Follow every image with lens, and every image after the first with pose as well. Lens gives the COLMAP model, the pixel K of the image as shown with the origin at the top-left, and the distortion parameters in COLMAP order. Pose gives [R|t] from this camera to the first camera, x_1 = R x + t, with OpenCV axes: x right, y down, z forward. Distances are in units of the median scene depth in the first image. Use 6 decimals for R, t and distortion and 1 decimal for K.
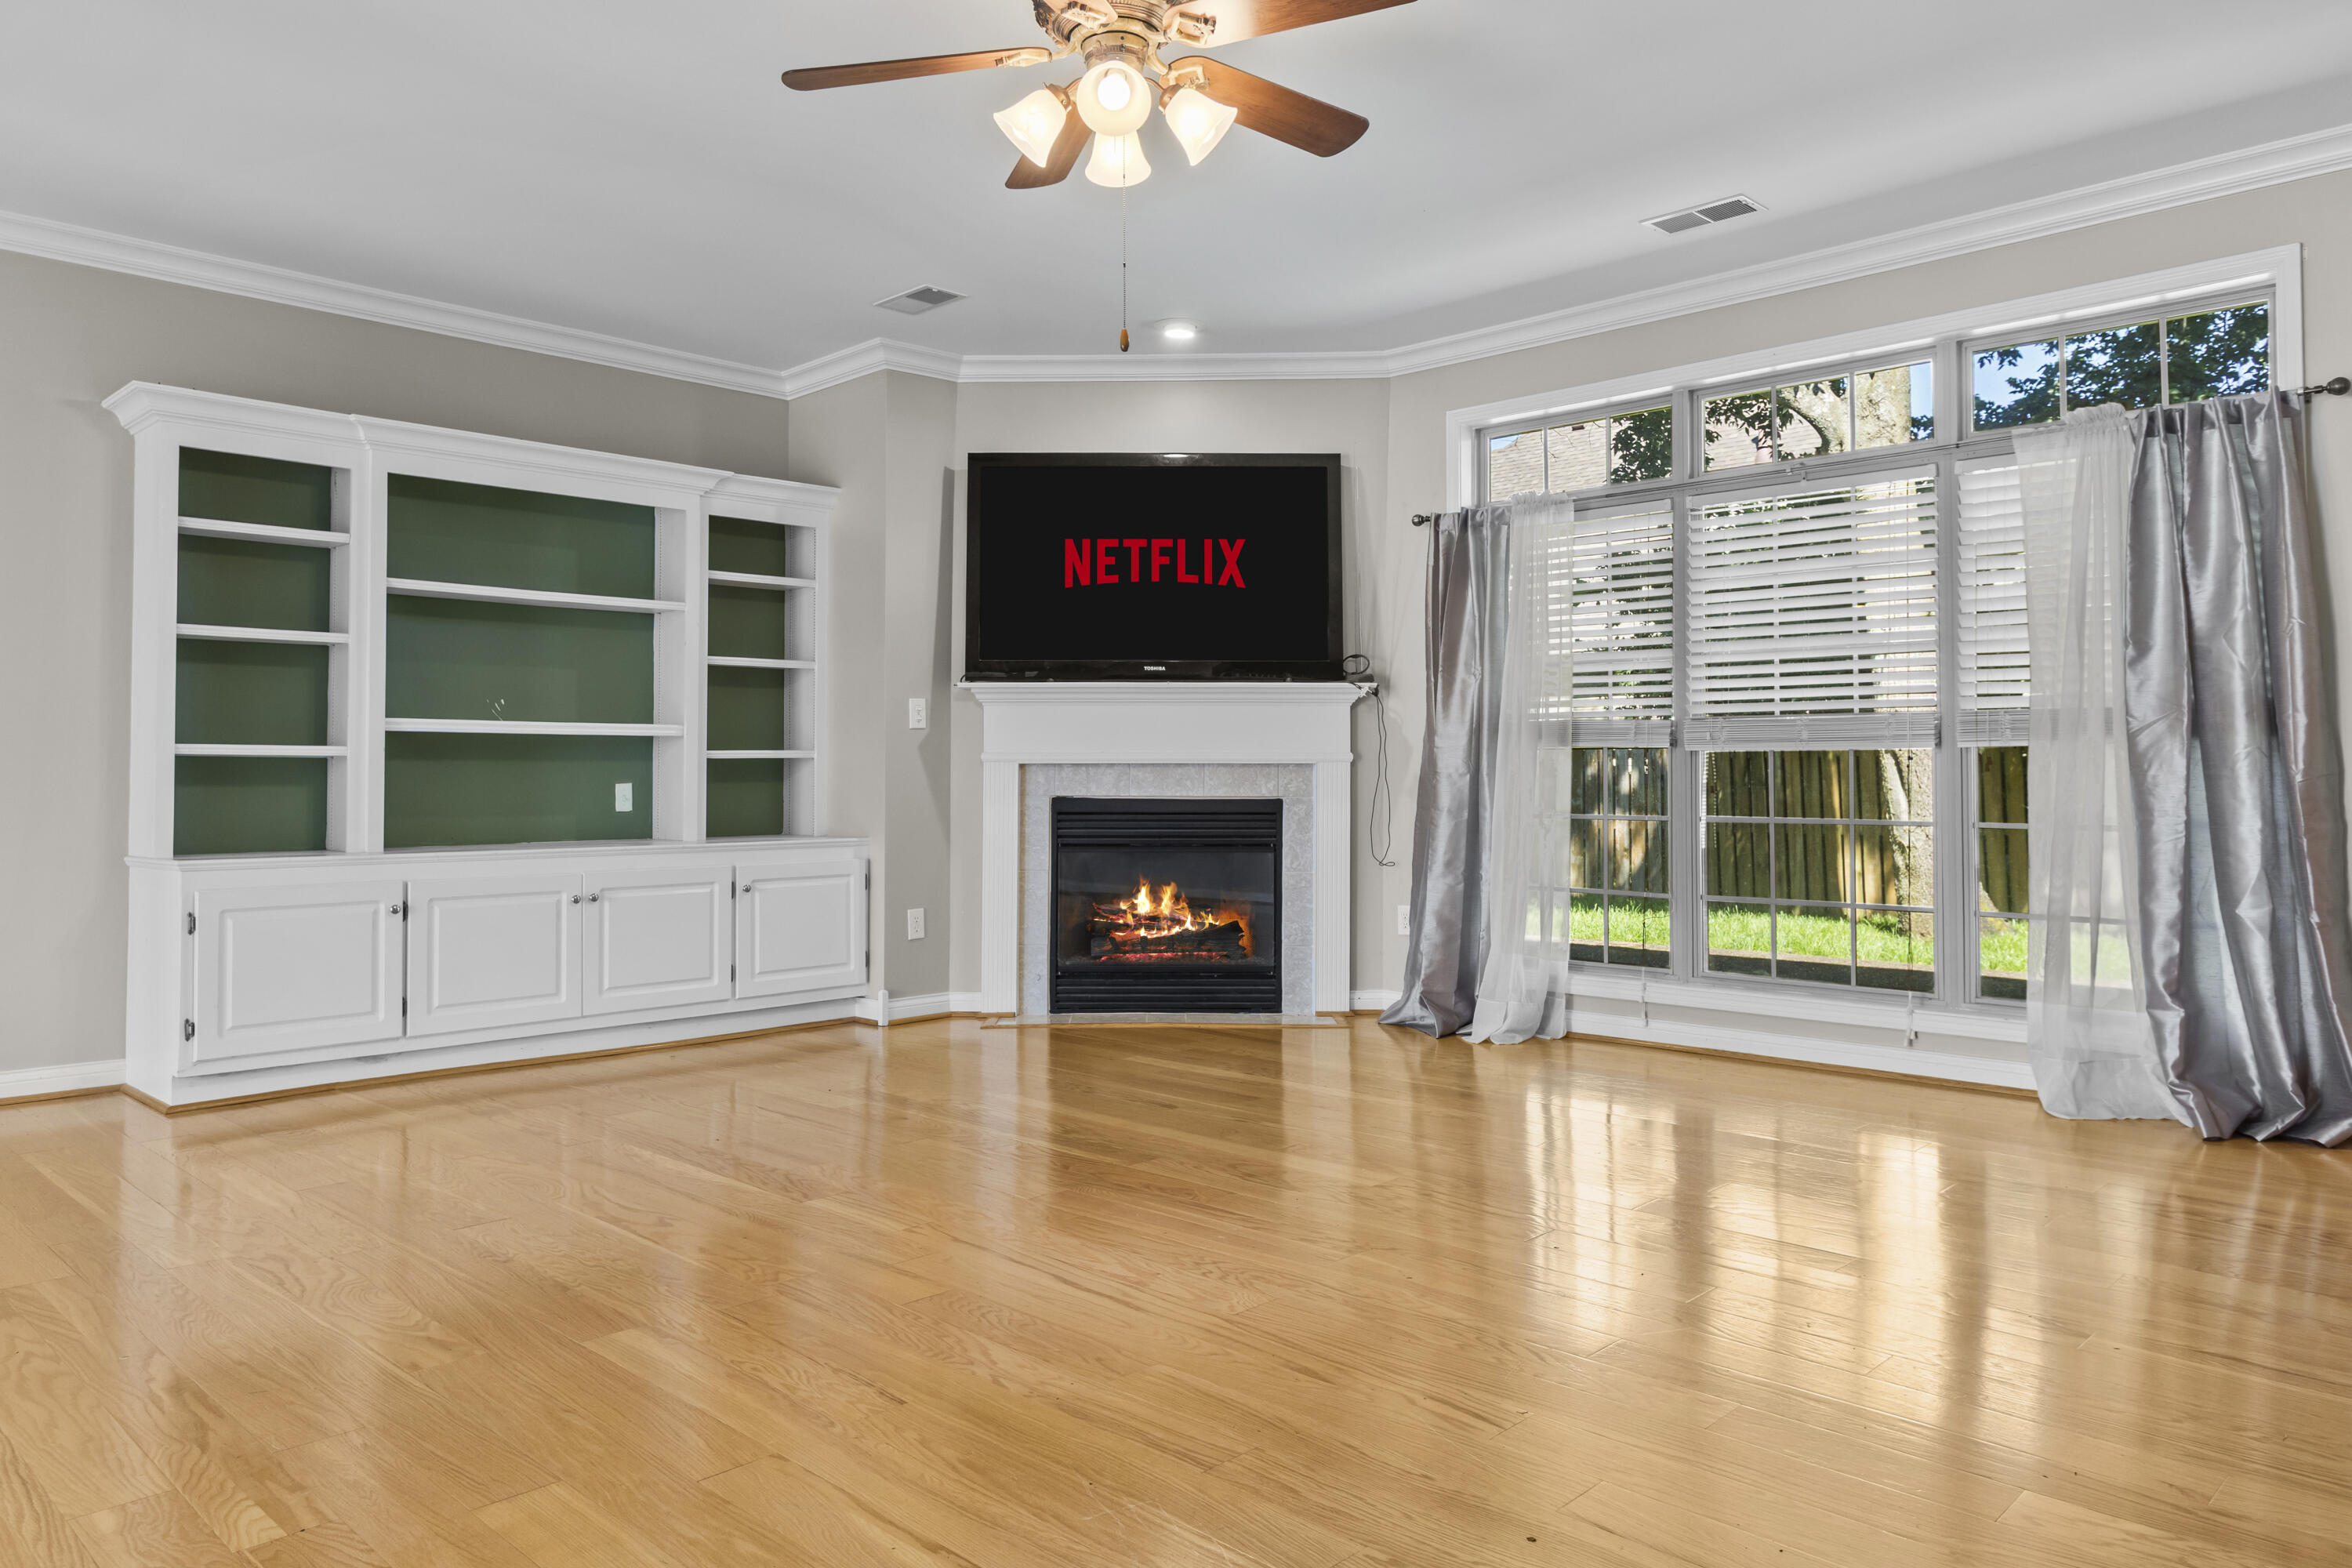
lens RADIAL K [[1615.5, 0, 1188.6], [0, 1615.5, 738.5], [0, 0, 1]] dist [0.027540, -0.023310]
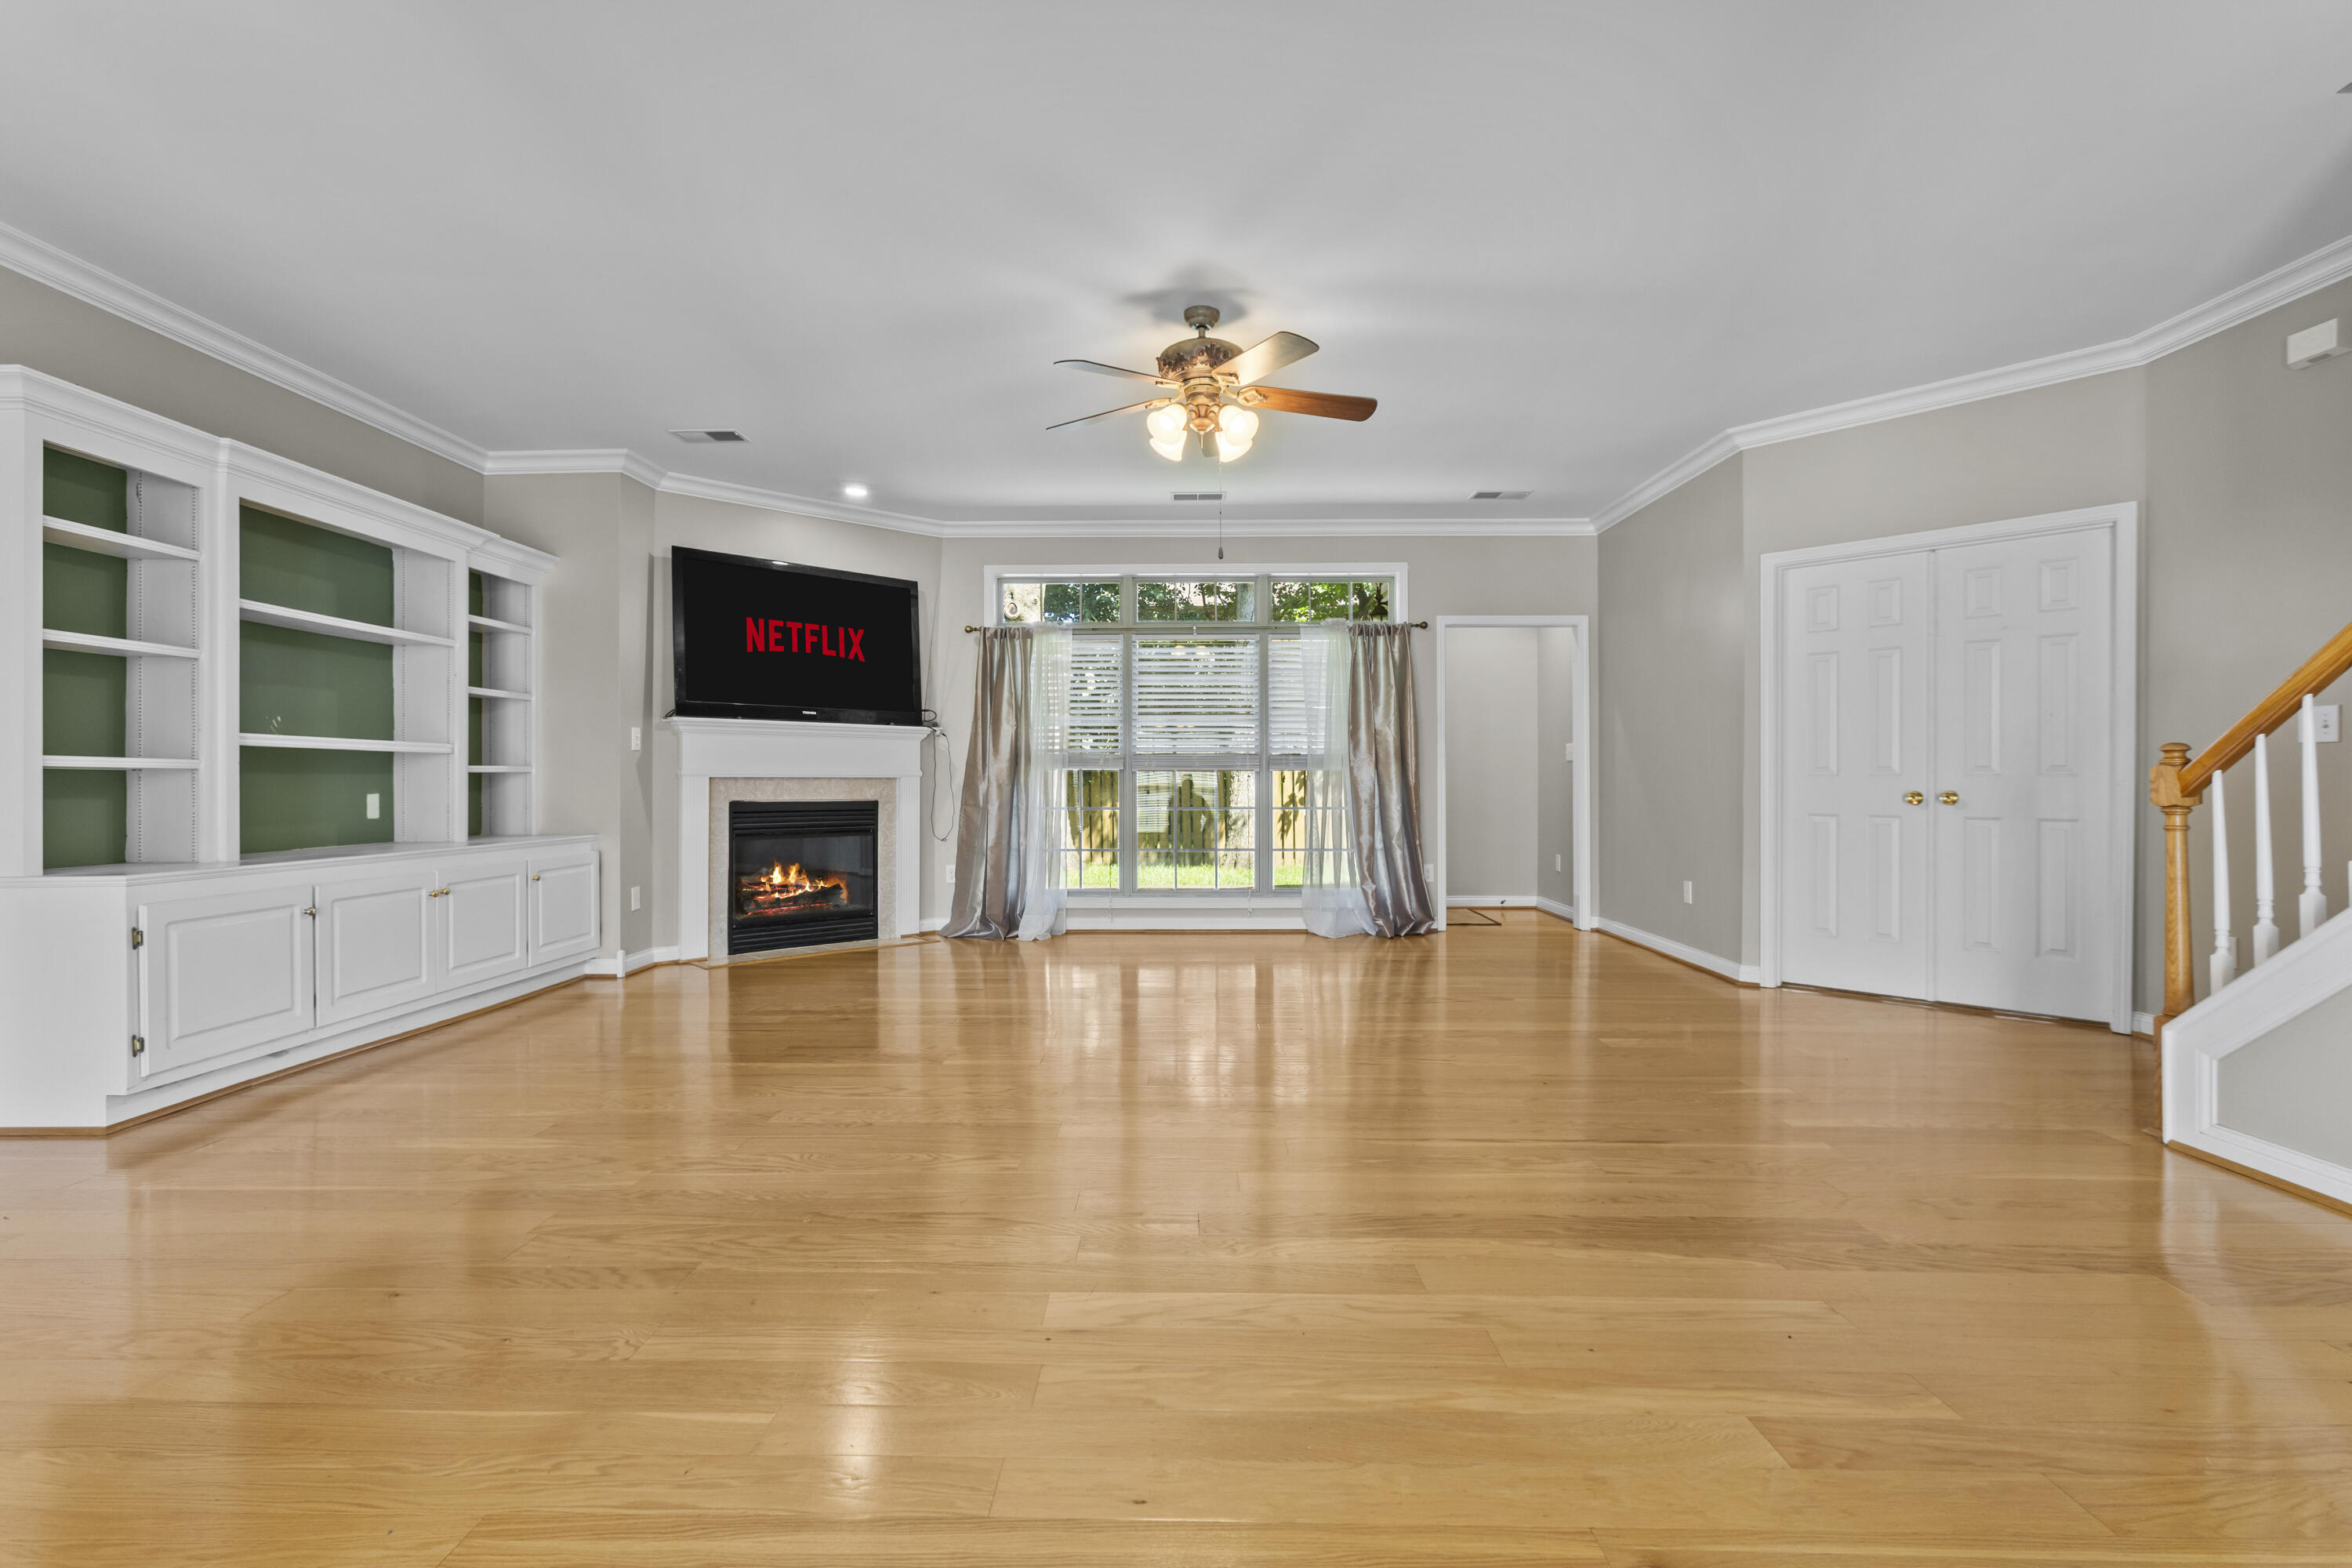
lens RADIAL K [[1079.0, 0, 1175.1], [0, 1079.0, 781.0], [0, 0, 1]] dist [0.001030, 0.000236]
pose [[0.715379, -0.000007, 0.698736, -0.466430], [-0.015187, 0.999764, 0.015559, -0.001494], [-0.698571, -0.021742, 0.715210, 0.067088]]
